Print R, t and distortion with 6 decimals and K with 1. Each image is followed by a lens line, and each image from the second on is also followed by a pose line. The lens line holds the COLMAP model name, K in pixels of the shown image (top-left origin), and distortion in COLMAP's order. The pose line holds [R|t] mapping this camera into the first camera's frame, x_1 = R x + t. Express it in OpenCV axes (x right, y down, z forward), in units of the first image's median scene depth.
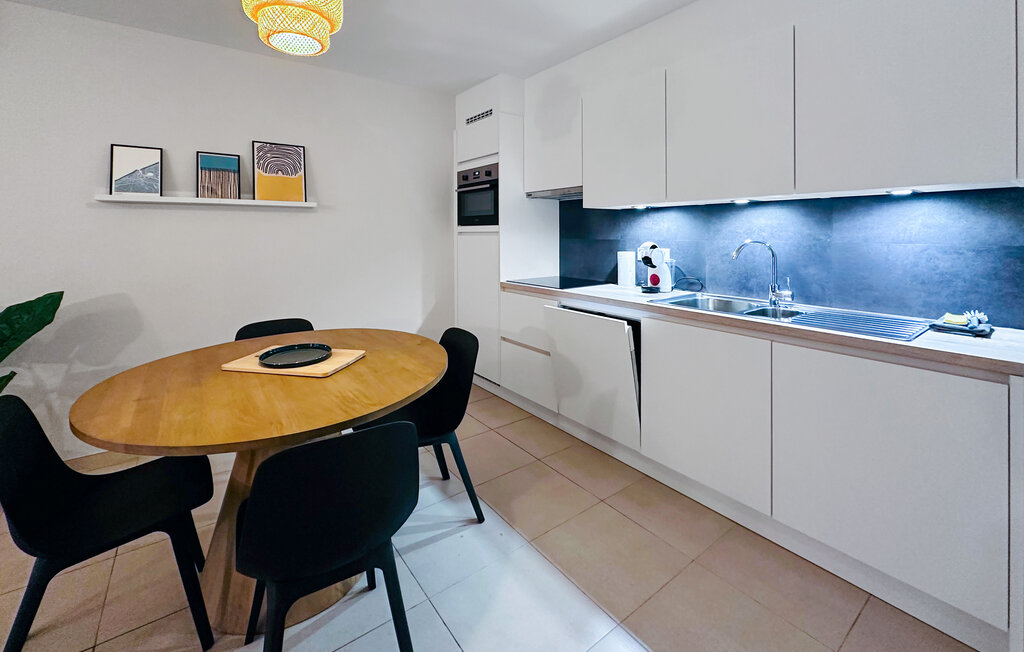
lens RADIAL K [[423.9, 0, 507.2], [0, 423.9, 230.9], [0, 0, 1]] dist [-0.000659, -0.000092]
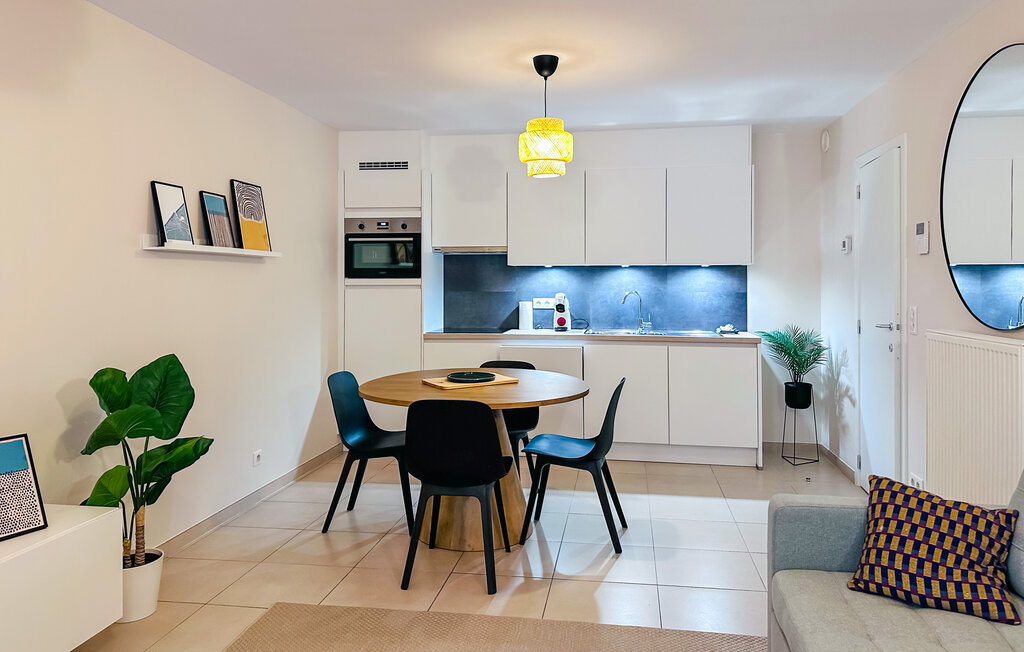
lens RADIAL K [[730.2, 0, 510.6], [0, 730.2, 282.3], [0, 0, 1]] dist [0.092956, -0.120318]
pose [[0.712035, 0.002434, 0.702139, -1.260508], [-0.004630, 0.999989, 0.001229, -0.008608], [-0.702128, -0.004125, 0.712038, -0.468251]]
